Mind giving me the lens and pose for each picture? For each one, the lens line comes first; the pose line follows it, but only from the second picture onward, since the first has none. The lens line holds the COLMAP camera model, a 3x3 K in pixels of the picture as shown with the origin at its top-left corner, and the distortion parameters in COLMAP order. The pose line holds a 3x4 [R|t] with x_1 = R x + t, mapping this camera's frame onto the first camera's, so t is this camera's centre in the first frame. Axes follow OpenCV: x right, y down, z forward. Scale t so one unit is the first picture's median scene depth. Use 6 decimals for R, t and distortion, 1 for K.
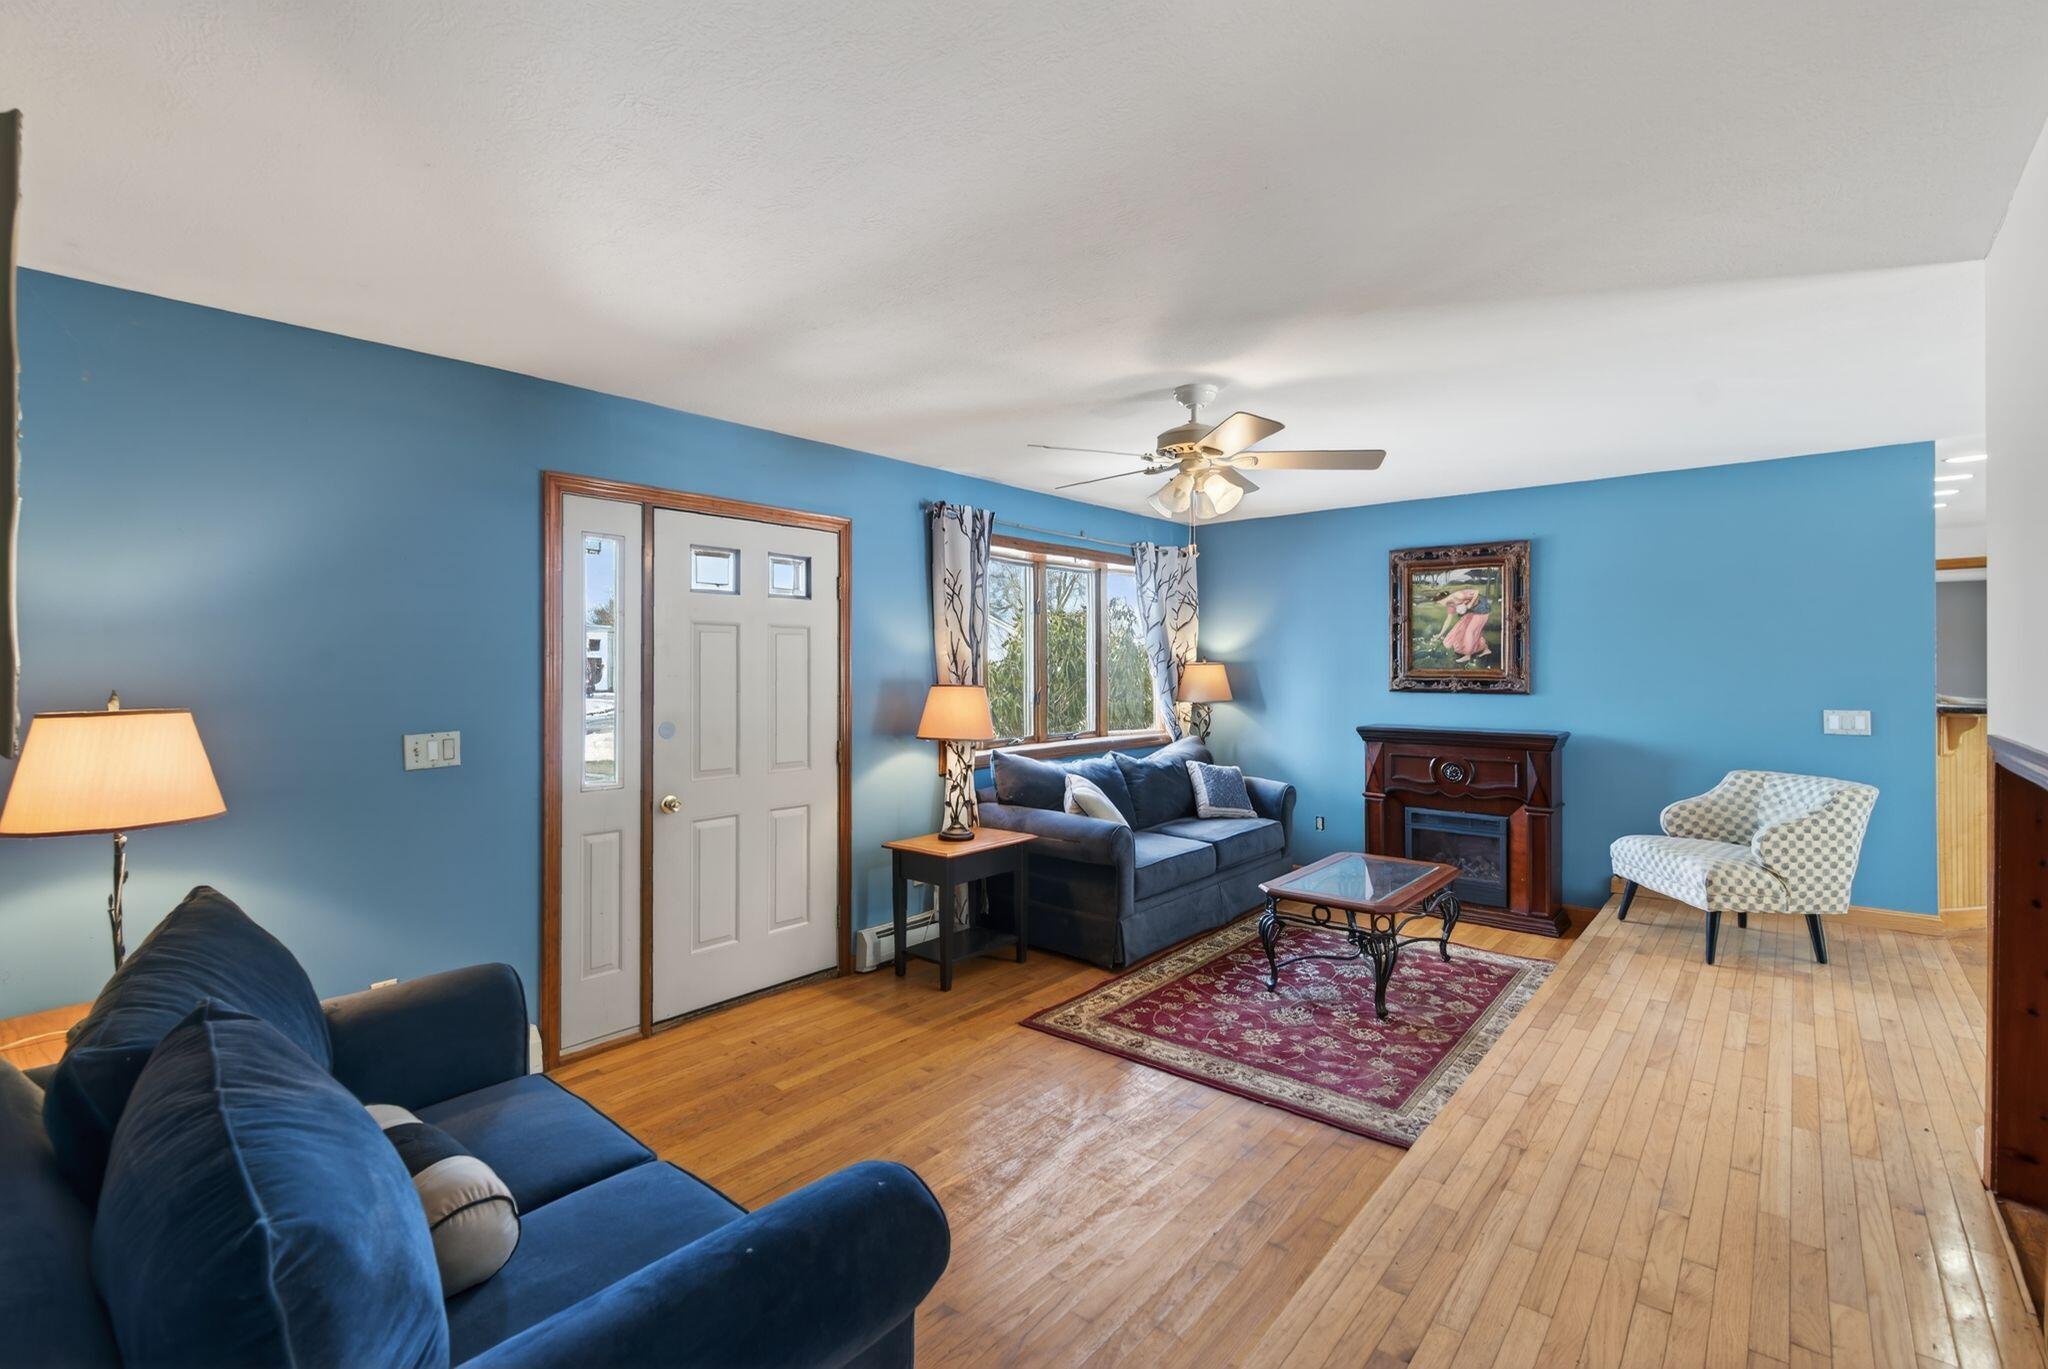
lens RADIAL K [[933.0, 0, 1002.9], [0, 933.0, 655.4], [0, 0, 1]] dist [-0.002744, 0.000038]
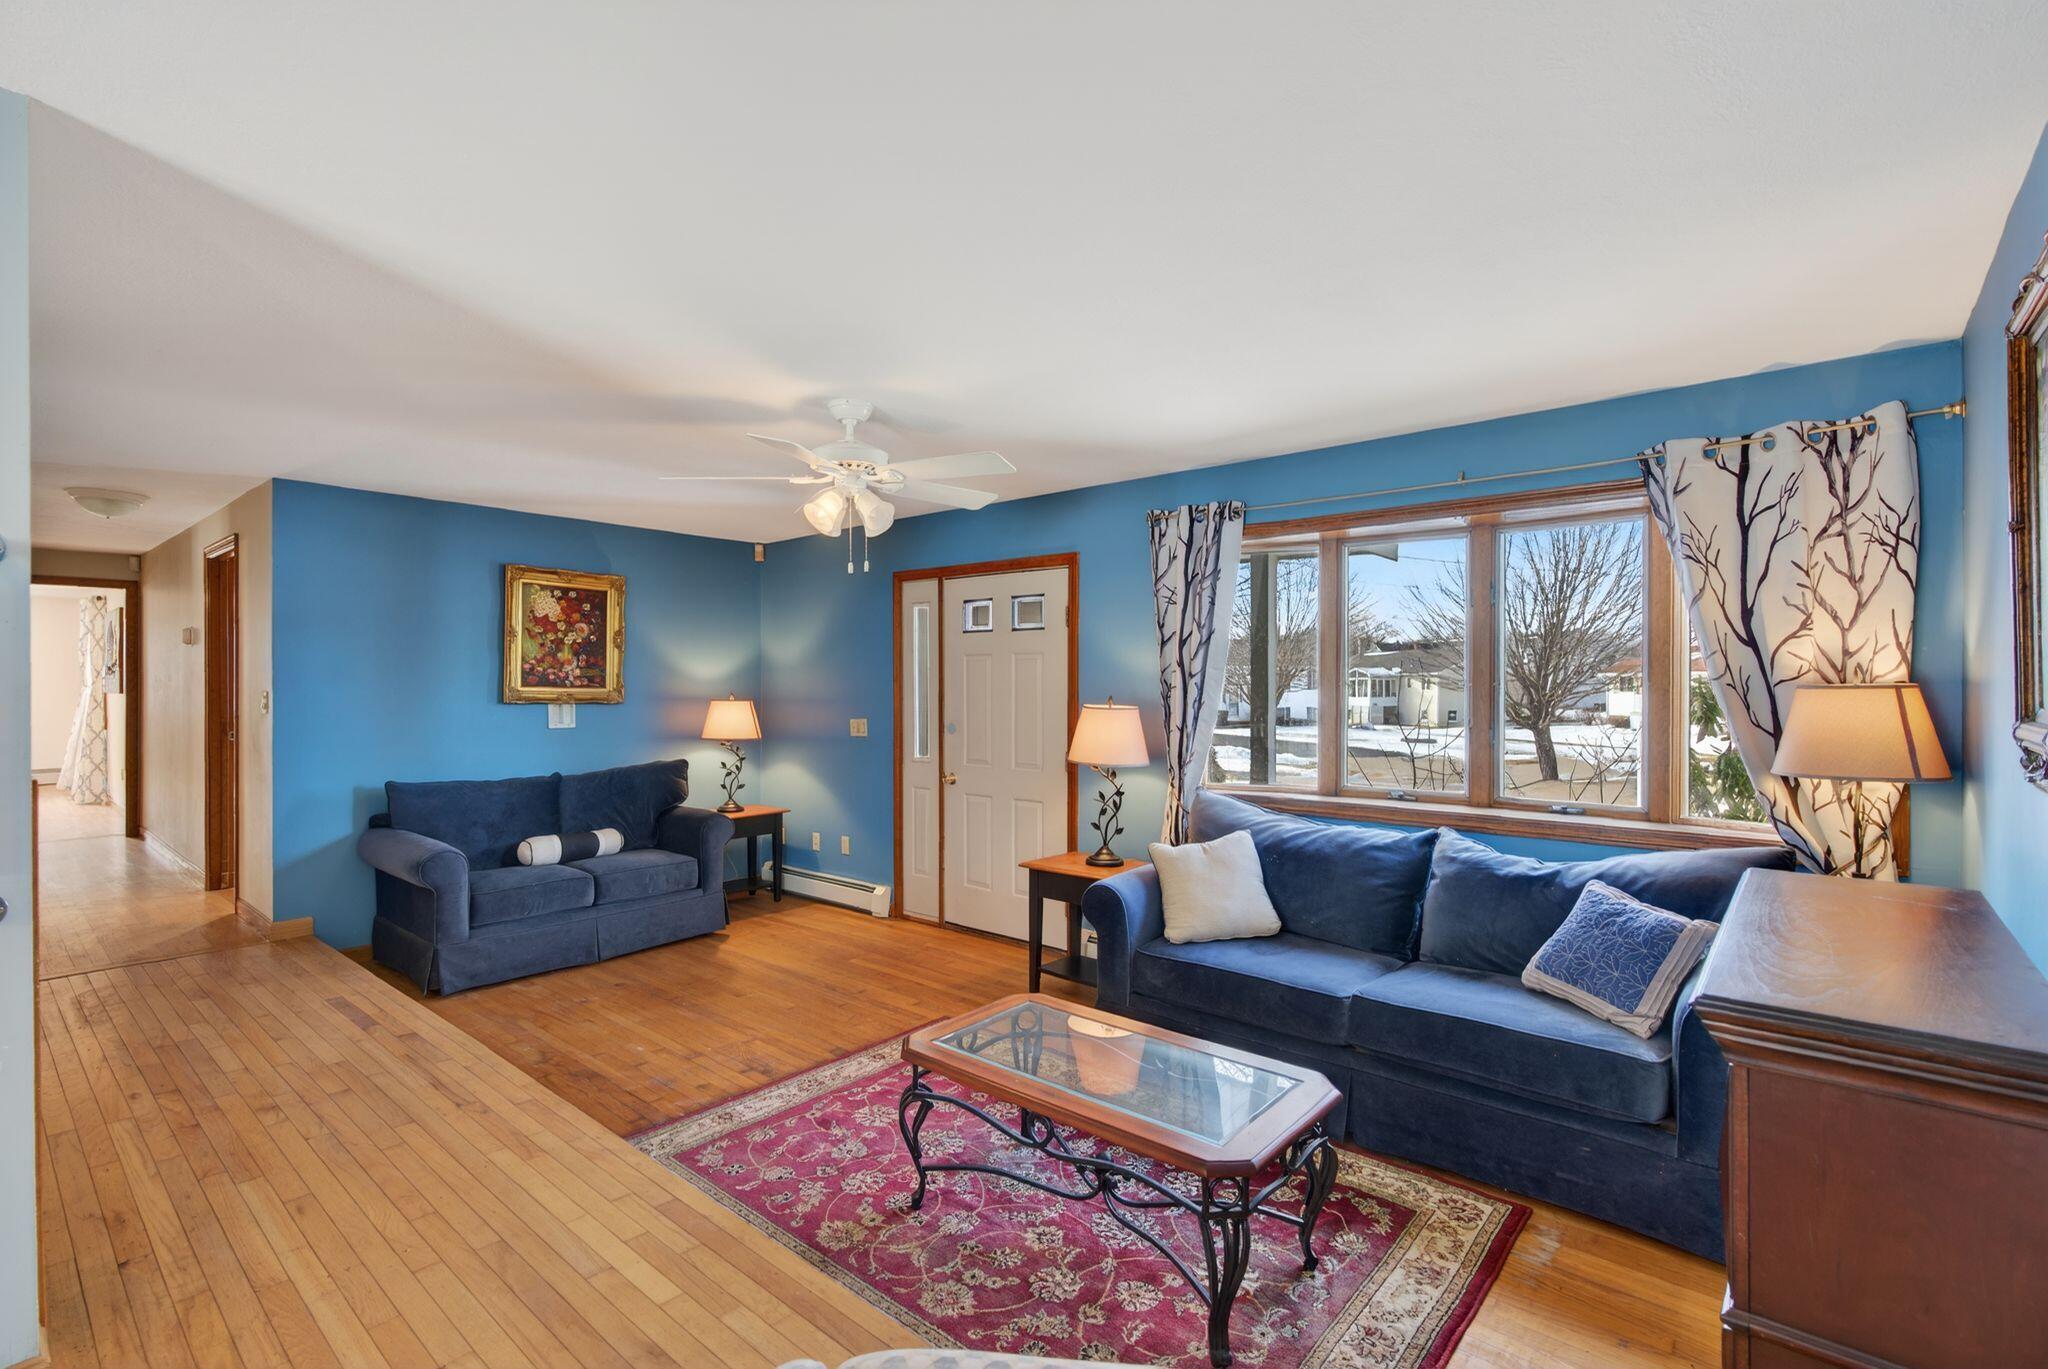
lens RADIAL K [[933.0, 0, 1014.7], [0, 933.0, 685.0], [0, 0, 1]] dist [-0.002744, 0.000038]
pose [[-0.007192, 0.003862, -0.999967, 1.167529], [0.006710, 0.999970, 0.003814, 0.007901], [0.999952, -0.006682, -0.007218, 1.164191]]
